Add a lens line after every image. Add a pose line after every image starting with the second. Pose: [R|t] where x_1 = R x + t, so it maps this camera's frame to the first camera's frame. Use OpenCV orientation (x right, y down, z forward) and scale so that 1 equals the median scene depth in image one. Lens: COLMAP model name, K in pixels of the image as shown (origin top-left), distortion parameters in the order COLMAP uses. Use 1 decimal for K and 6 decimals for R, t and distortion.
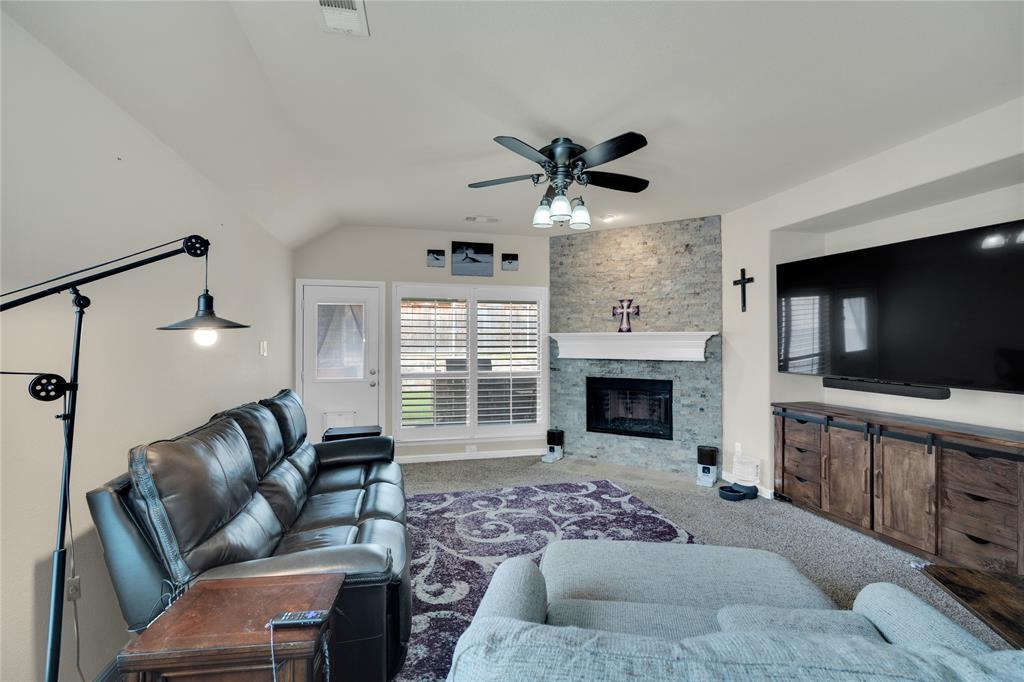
lens RADIAL K [[448.8, 0, 512.0], [0, 448.8, 341.0], [0, 0, 1]] dist [-0.004843, 0.000761]
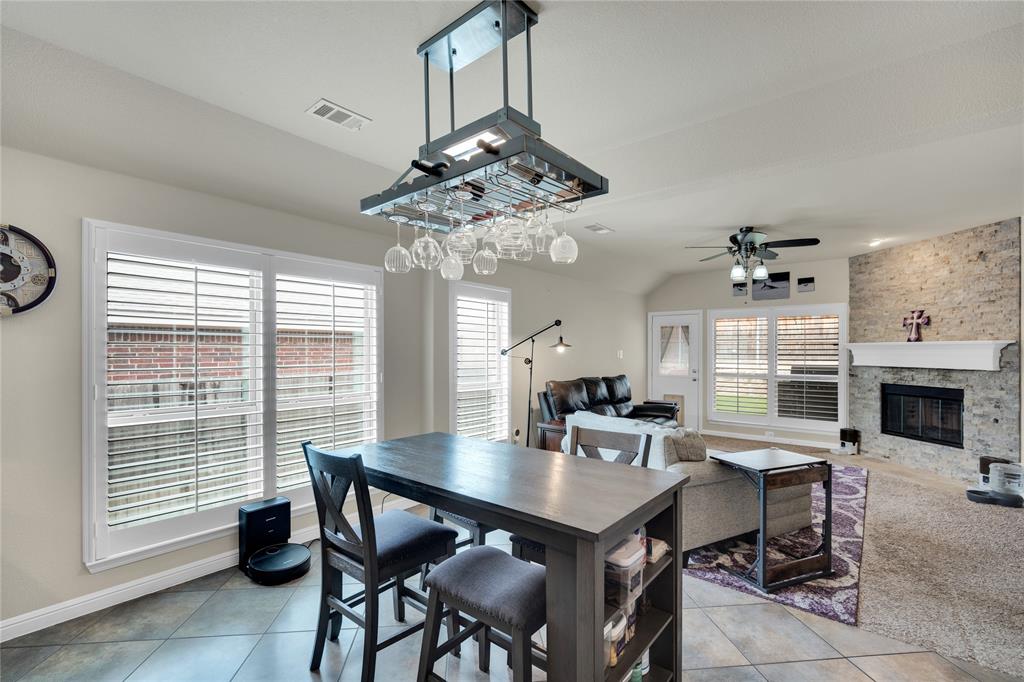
lens RADIAL K [[452.3, 0, 511.7], [0, 452.3, 351.5], [0, 0, 1]] dist [-0.012202, 0.000398]
pose [[0.603284, 0.000607, -0.797526, 0.519959], [0.001027, 0.999998, 0.001538, 0.000815], [0.797526, -0.001747, 0.603282, -0.387805]]
